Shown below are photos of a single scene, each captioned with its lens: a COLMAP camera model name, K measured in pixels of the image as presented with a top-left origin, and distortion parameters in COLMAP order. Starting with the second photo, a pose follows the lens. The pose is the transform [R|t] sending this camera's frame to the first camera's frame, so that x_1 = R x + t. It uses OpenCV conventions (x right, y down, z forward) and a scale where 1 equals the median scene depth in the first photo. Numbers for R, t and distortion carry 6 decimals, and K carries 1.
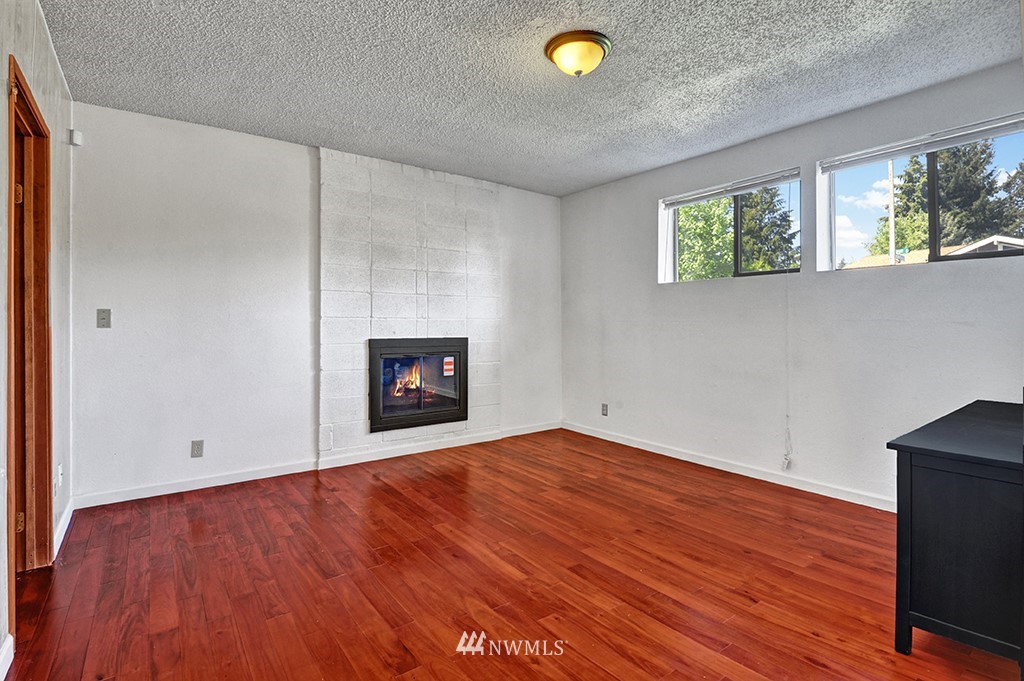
lens RADIAL K [[481.3, 0, 513.0], [0, 481.3, 328.2], [0, 0, 1]] dist [-0.000303, -0.019131]
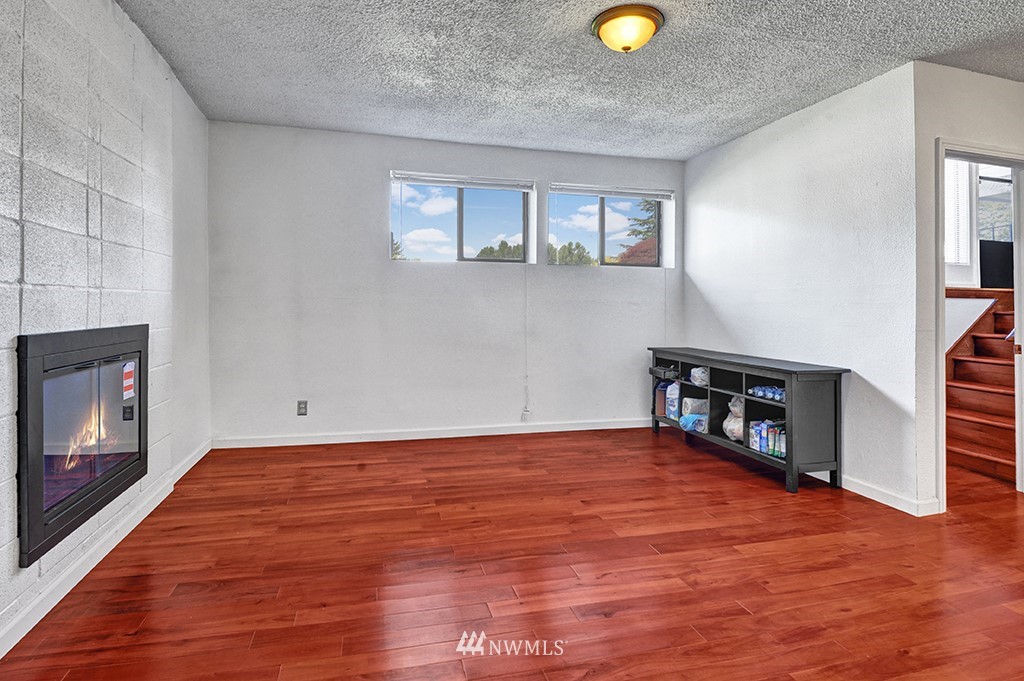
lens RADIAL K [[454.9, 0, 511.6], [0, 454.9, 305.0], [0, 0, 1]] dist [0.000917, -0.000103]
pose [[0.425733, 0.002697, 0.904845, -0.518787], [-0.003113, 0.999994, -0.001516, -0.004460], [-0.904844, -0.002171, 0.425739, 0.529117]]
